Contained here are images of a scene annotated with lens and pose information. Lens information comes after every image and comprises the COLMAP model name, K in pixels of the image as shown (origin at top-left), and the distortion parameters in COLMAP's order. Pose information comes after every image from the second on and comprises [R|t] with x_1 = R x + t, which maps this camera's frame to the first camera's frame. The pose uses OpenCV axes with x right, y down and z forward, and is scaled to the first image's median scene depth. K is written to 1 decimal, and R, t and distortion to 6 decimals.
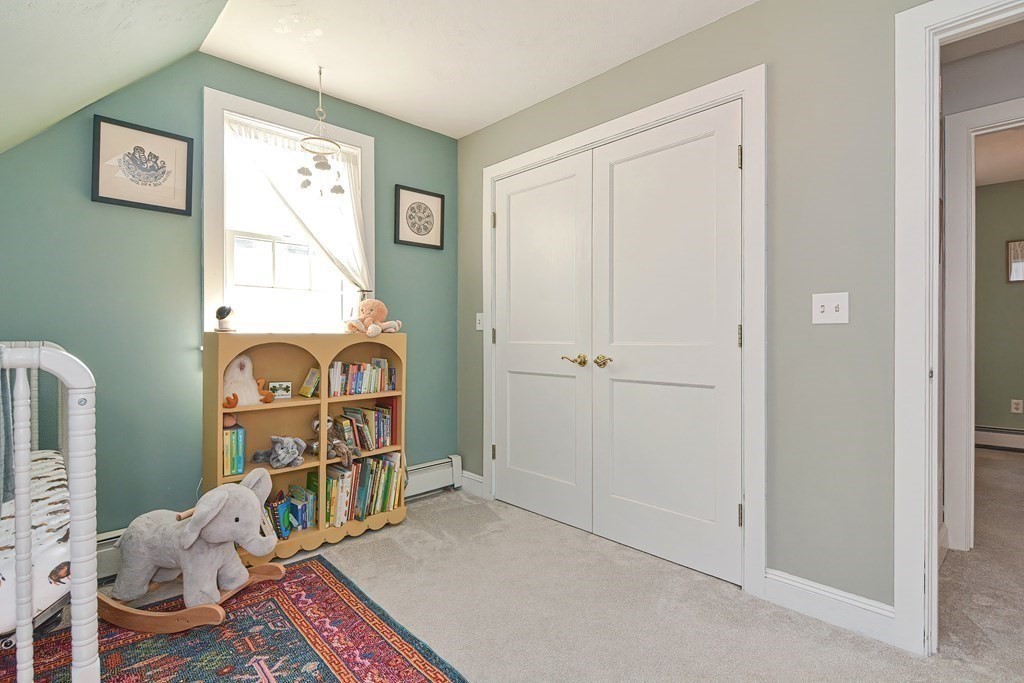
lens RADIAL K [[492.8, 0, 507.4], [0, 492.8, 338.6], [0, 0, 1]] dist [0.002756, -0.000287]
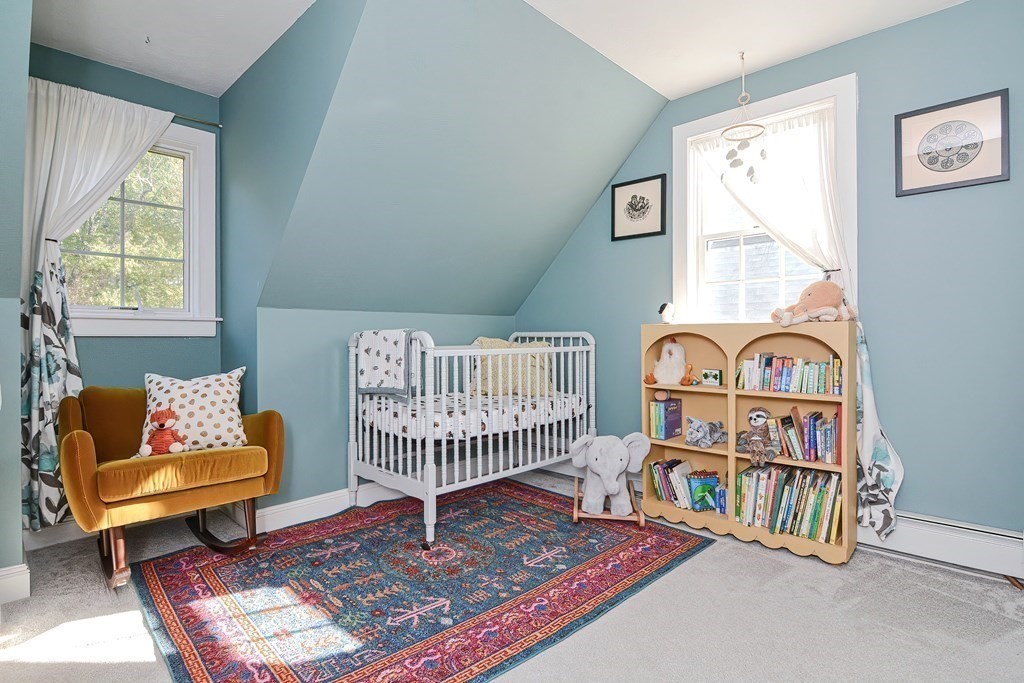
lens RADIAL K [[535.5, 0, 512.0], [0, 535.5, 341.5], [0, 0, 1]] dist [0.000173, -0.000491]
pose [[0.033462, 0.010699, -0.999383, 0.676831], [-0.004599, 0.999934, 0.010551, 0.015684], [0.999429, 0.004243, 0.033509, 0.511890]]
